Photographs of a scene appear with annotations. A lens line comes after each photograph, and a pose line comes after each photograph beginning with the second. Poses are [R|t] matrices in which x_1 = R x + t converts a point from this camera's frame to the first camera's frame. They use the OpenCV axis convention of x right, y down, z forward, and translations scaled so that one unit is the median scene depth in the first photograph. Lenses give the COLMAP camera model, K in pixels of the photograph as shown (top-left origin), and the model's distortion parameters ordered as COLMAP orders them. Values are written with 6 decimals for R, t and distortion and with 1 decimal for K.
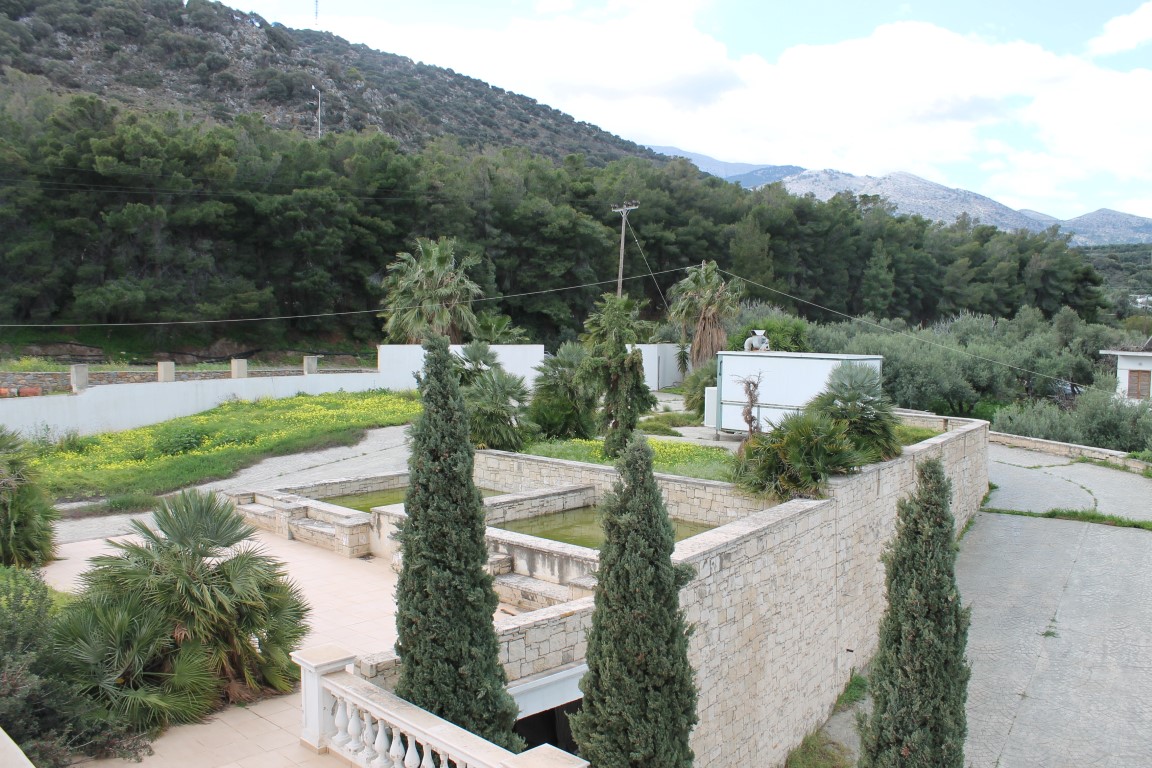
lens RADIAL K [[970.7, 0, 576.0], [0, 970.7, 384.0], [0, 0, 1]] dist [-0.078484, -0.000033]
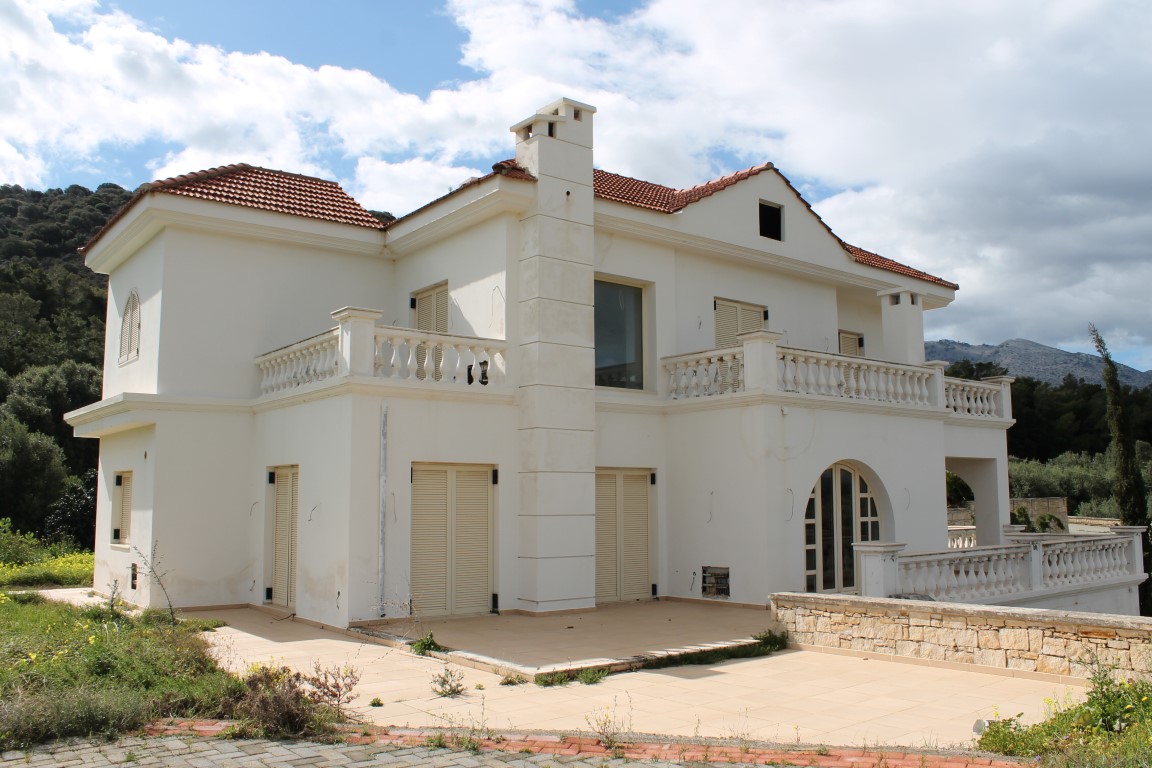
lens RADIAL K [[970.7, 0, 576.0], [0, 970.7, 384.0], [0, 0, 1]] dist [-0.078484, -0.000033]
pose [[0.992540, -0.033714, -0.117169, -0.038356], [0.011474, 0.982572, -0.185528, 0.033132], [0.121382, 0.182799, 0.975628, -0.158240]]
